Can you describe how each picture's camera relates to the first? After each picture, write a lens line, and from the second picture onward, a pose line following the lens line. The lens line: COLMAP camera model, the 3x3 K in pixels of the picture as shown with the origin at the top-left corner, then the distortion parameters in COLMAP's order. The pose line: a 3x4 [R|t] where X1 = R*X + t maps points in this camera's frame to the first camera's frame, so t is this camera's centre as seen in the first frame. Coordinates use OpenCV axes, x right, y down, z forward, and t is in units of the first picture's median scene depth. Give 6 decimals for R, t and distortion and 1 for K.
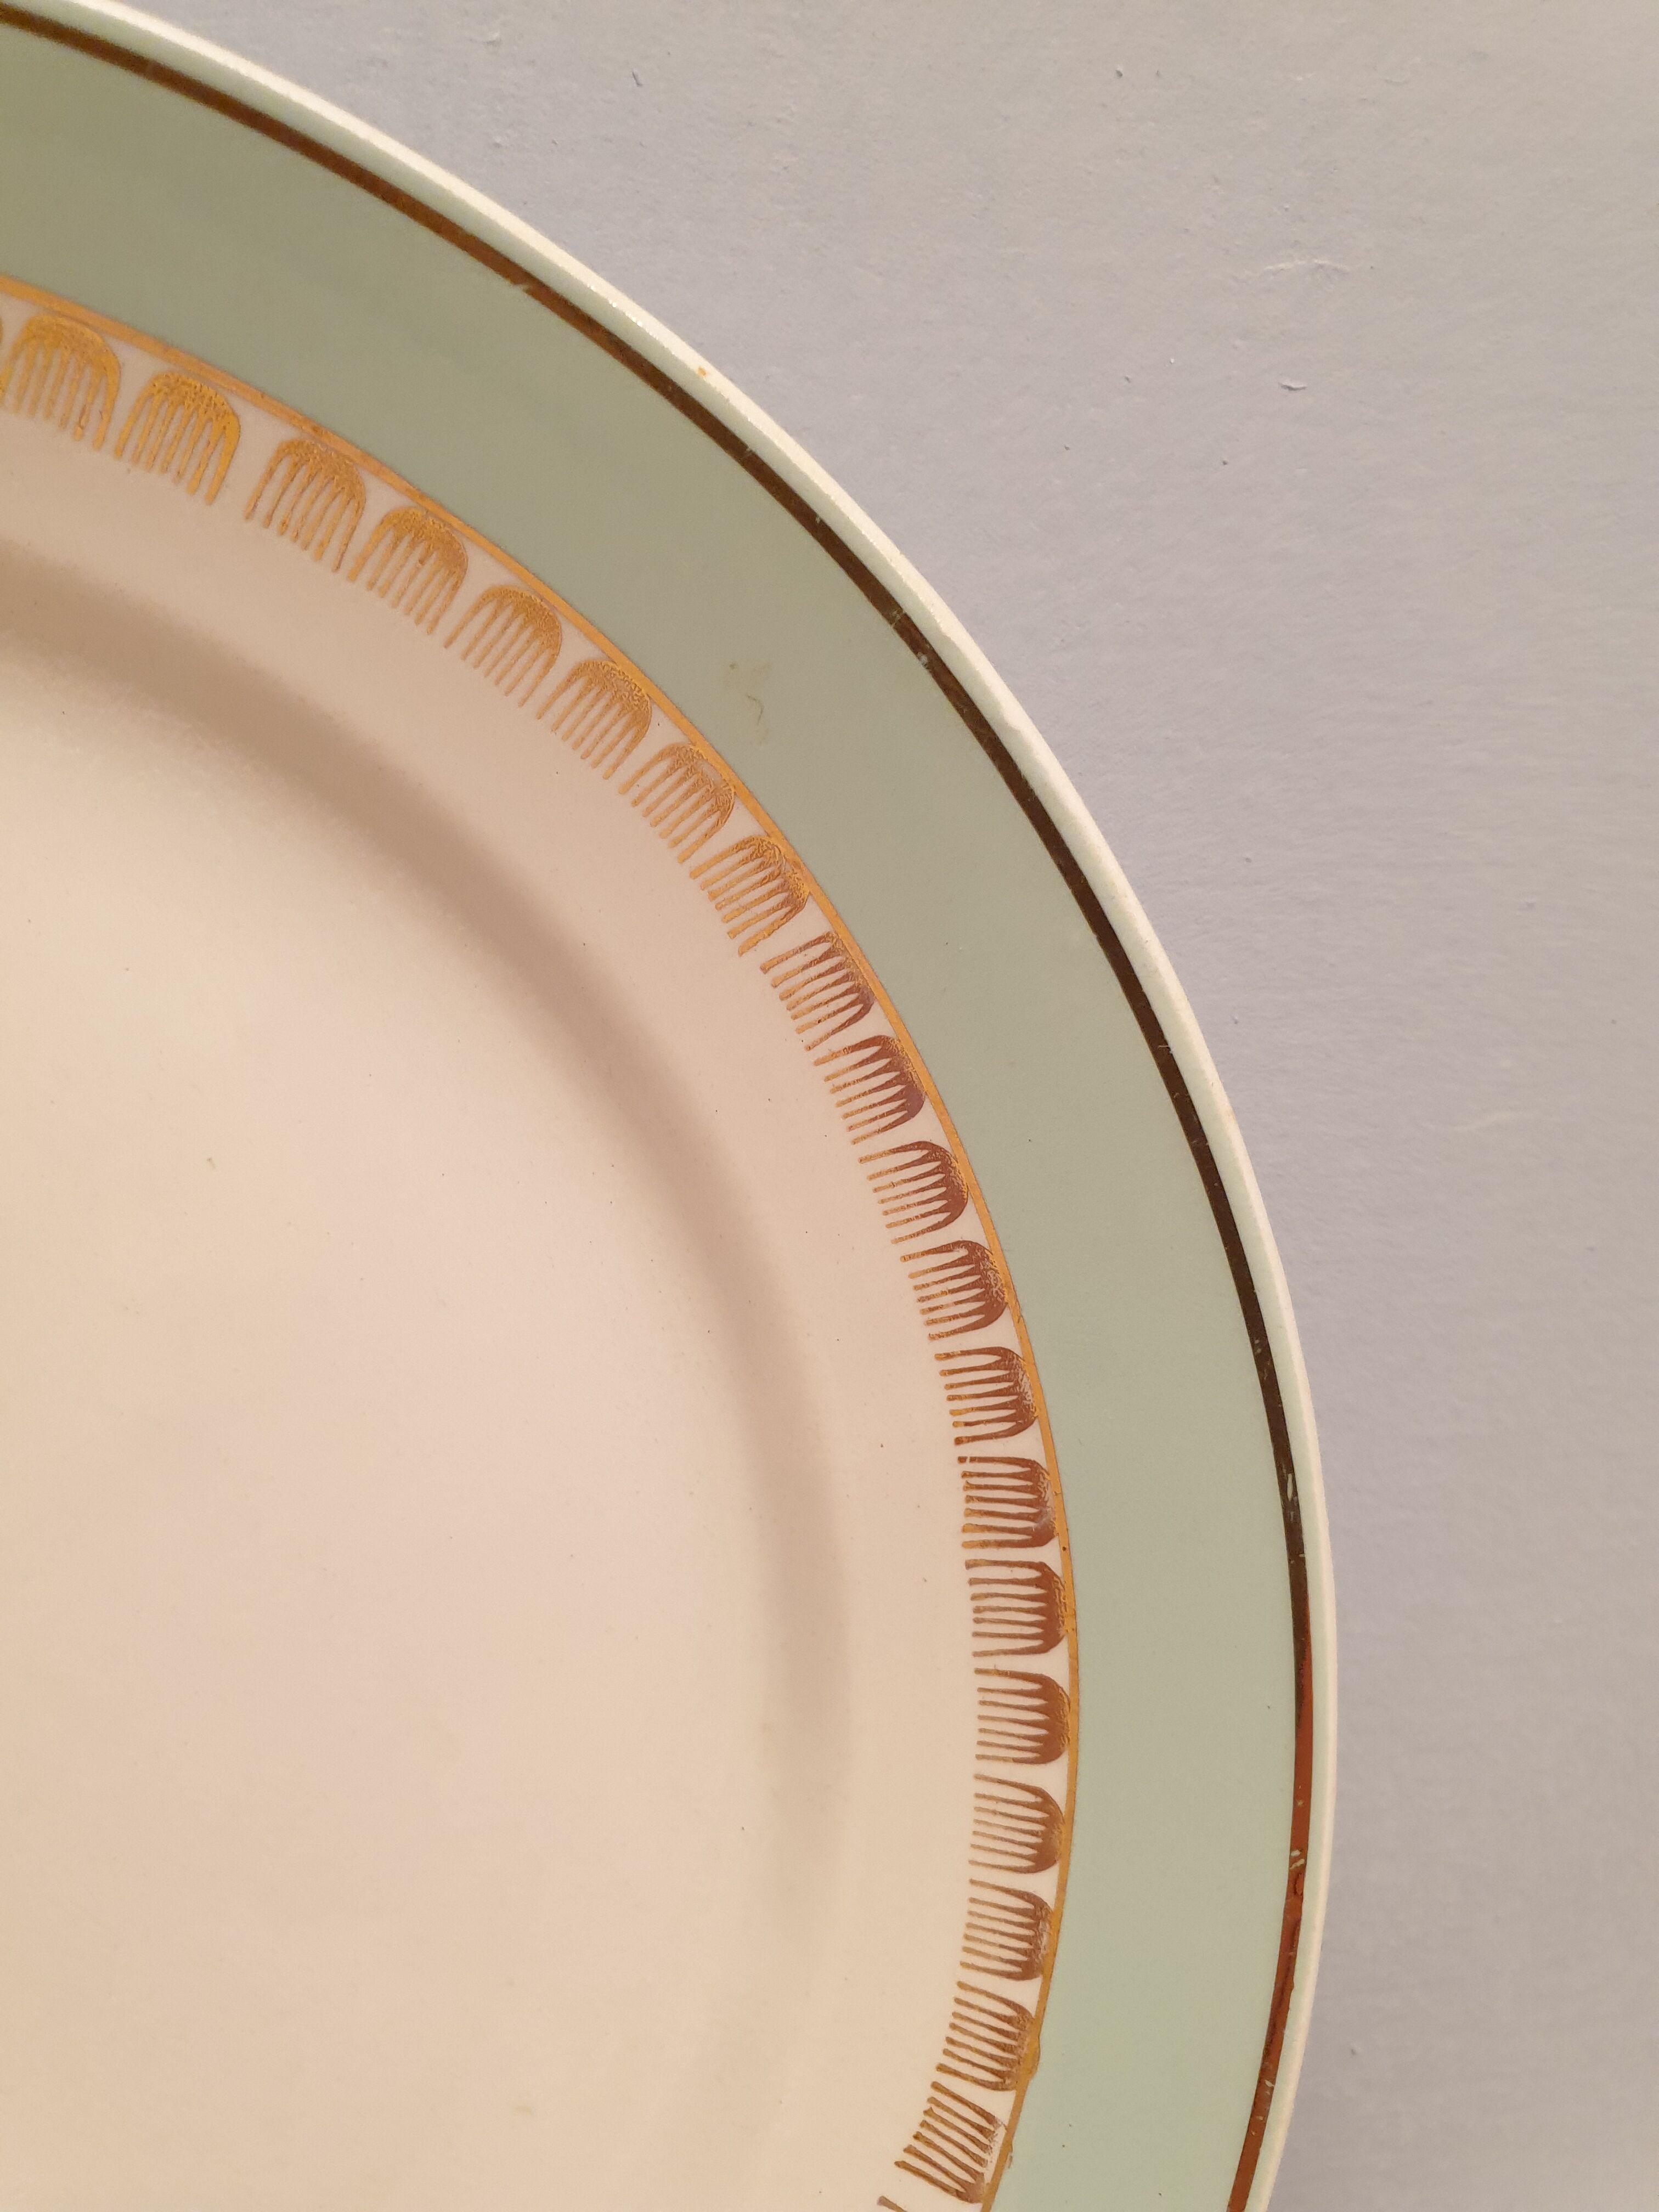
lens RADIAL K [[1703.7, 0, 831.9], [0, 1703.7, 1108.9], [0, 0, 1]] dist [0.017615, -0.032885]
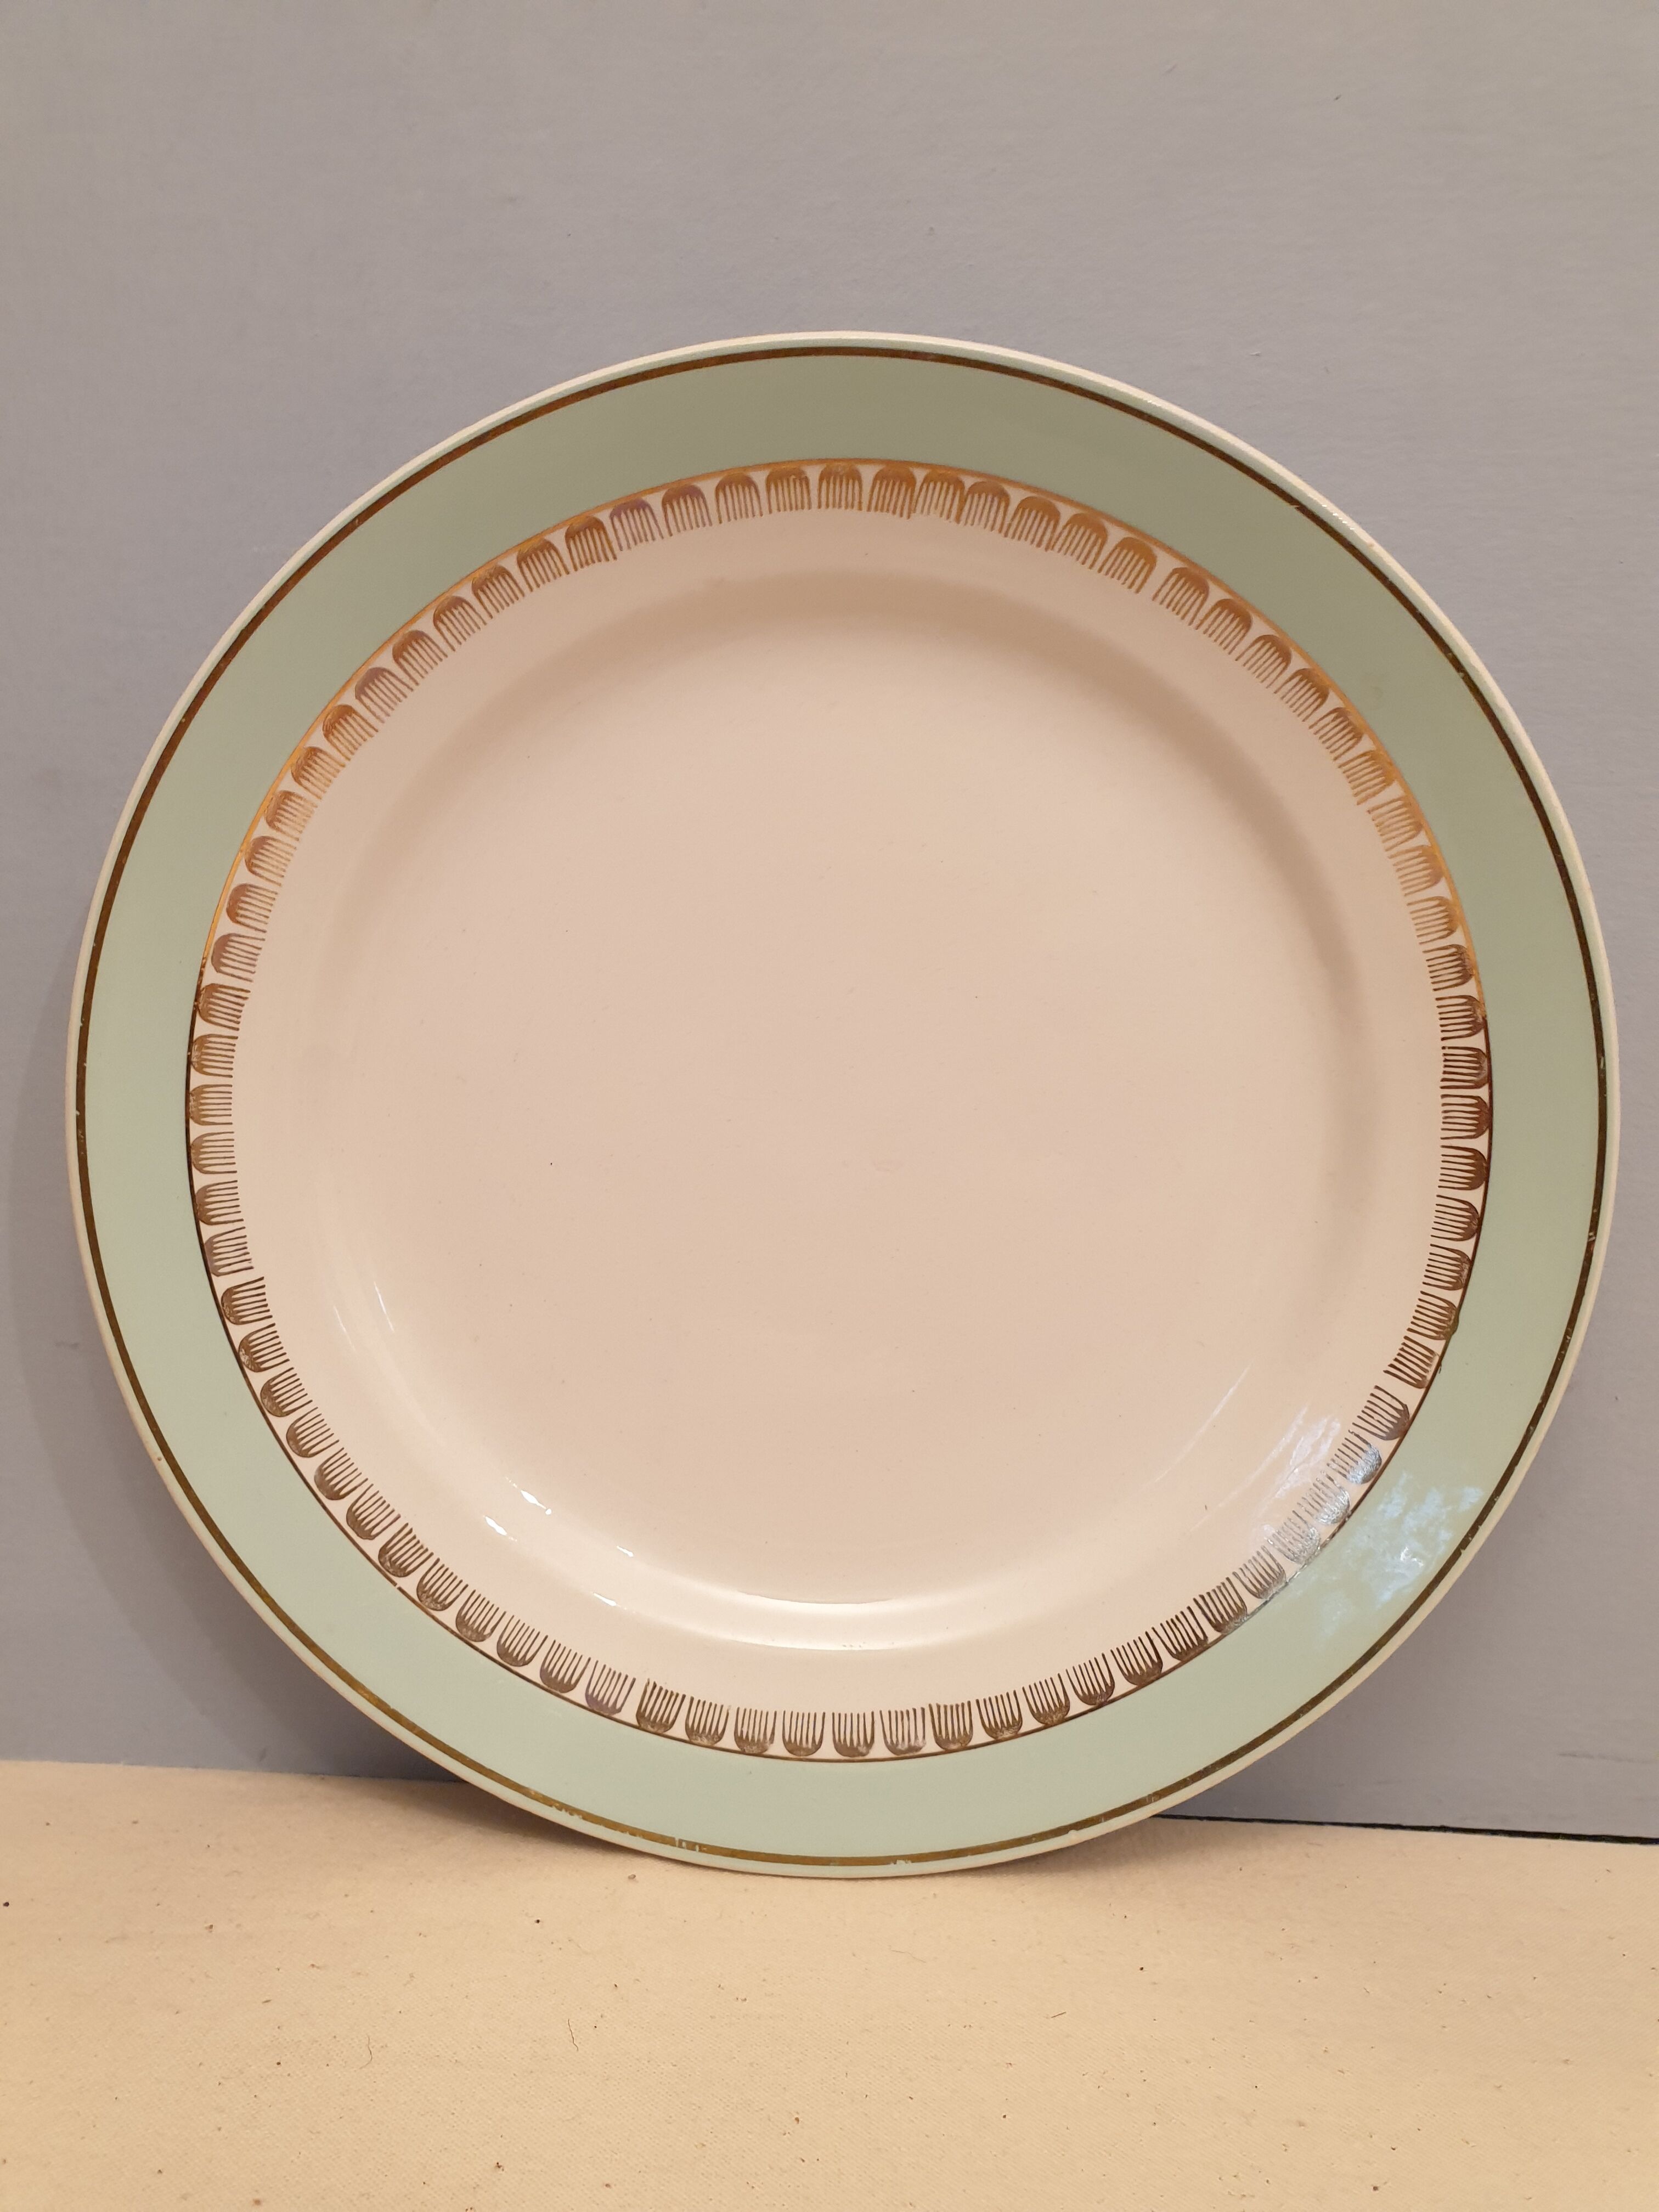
lens RADIAL K [[1855.9, 0, 809.0], [0, 1855.9, 1109.4], [0, 0, 1]] dist [-0.016695, -0.011783]
pose [[0.981860, 0.073803, -0.174651, -0.298685], [-0.065860, 0.996532, 0.050852, 0.220629], [0.177799, -0.038427, 0.983316, -1.451251]]
